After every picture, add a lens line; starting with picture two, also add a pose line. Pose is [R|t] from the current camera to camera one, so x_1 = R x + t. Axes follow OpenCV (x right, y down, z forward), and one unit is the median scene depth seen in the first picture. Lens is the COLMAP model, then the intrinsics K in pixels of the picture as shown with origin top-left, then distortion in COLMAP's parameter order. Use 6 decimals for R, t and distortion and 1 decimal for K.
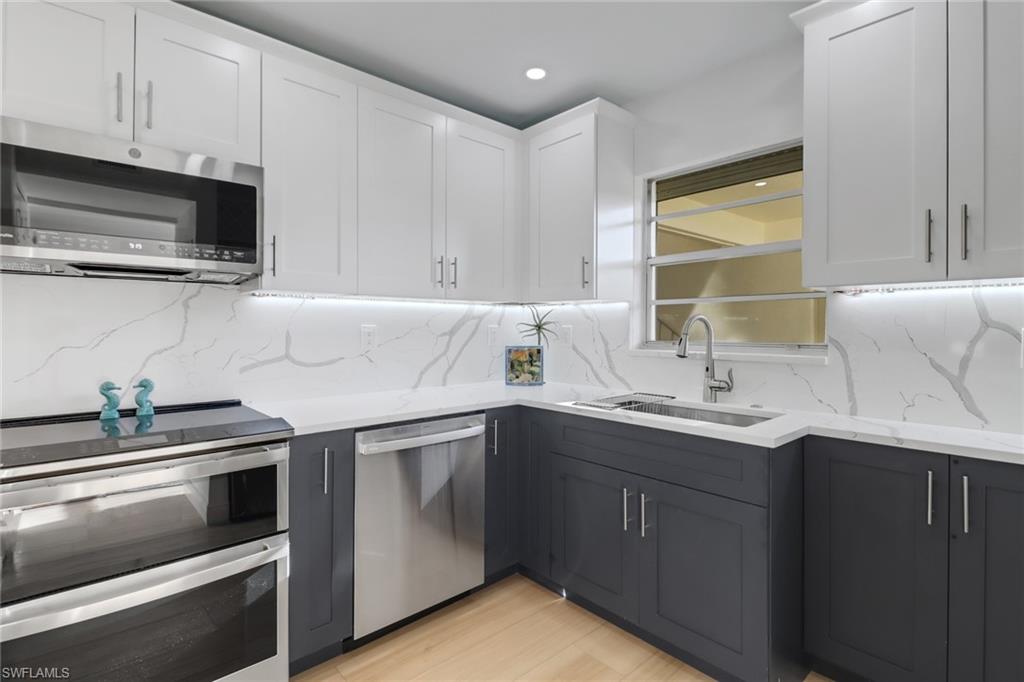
lens RADIAL K [[487.9, 0, 509.1], [0, 487.9, 325.2], [0, 0, 1]] dist [-0.001279, -0.000386]
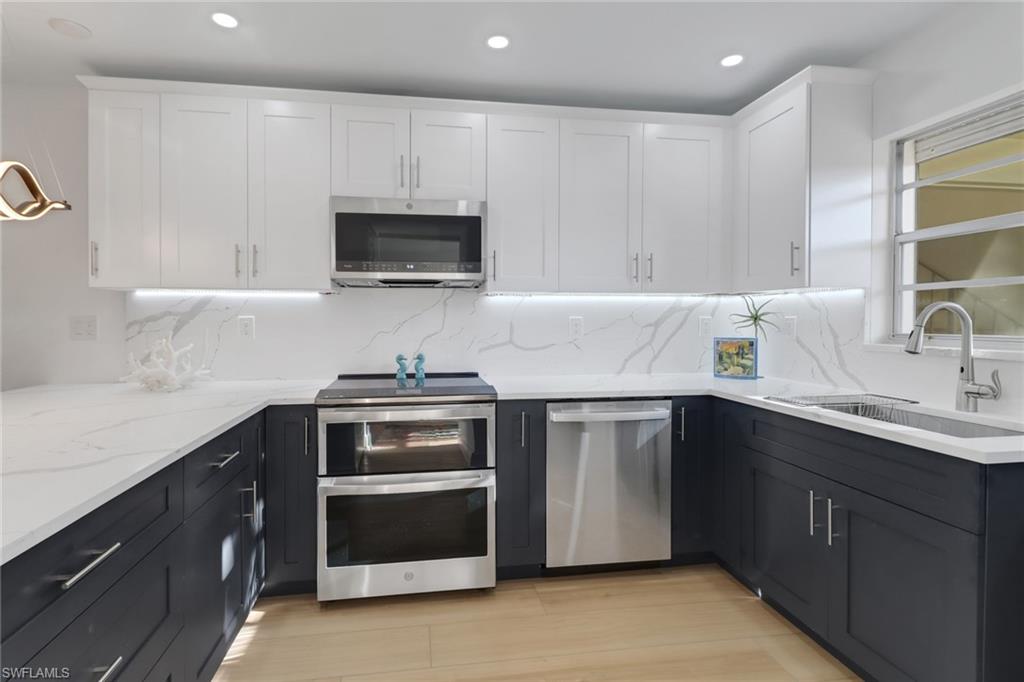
lens RADIAL K [[476.6, 0, 478.9], [0, 476.6, 322.1], [0, 0, 1]] dist [0.000362, -0.013195]
pose [[0.825306, 0.000211, -0.564686, 0.188151], [0.005761, 0.999945, 0.008793, 0.000565], [0.564657, -0.010510, 0.825259, -0.087036]]
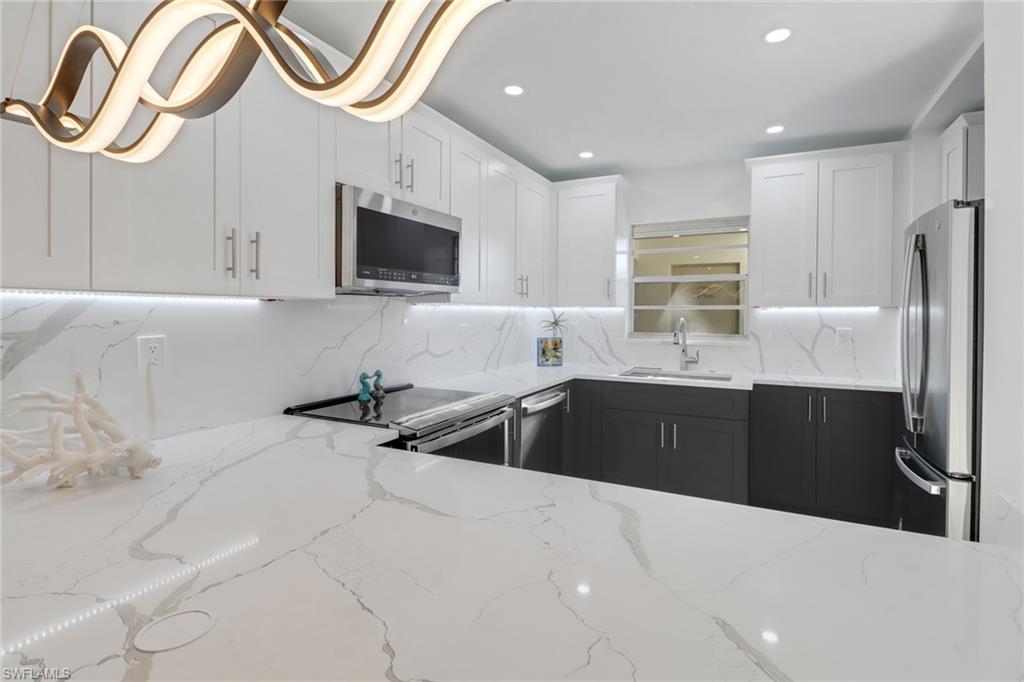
lens RADIAL K [[491.1, 0, 528.4], [0, 491.1, 312.6], [0, 0, 1]] dist [-0.000712, -0.000159]
pose [[0.925187, 0.001797, 0.379506, -0.717192], [-0.005356, 0.999951, 0.008322, -0.050270], [-0.379473, -0.009732, 0.925152, -0.339533]]
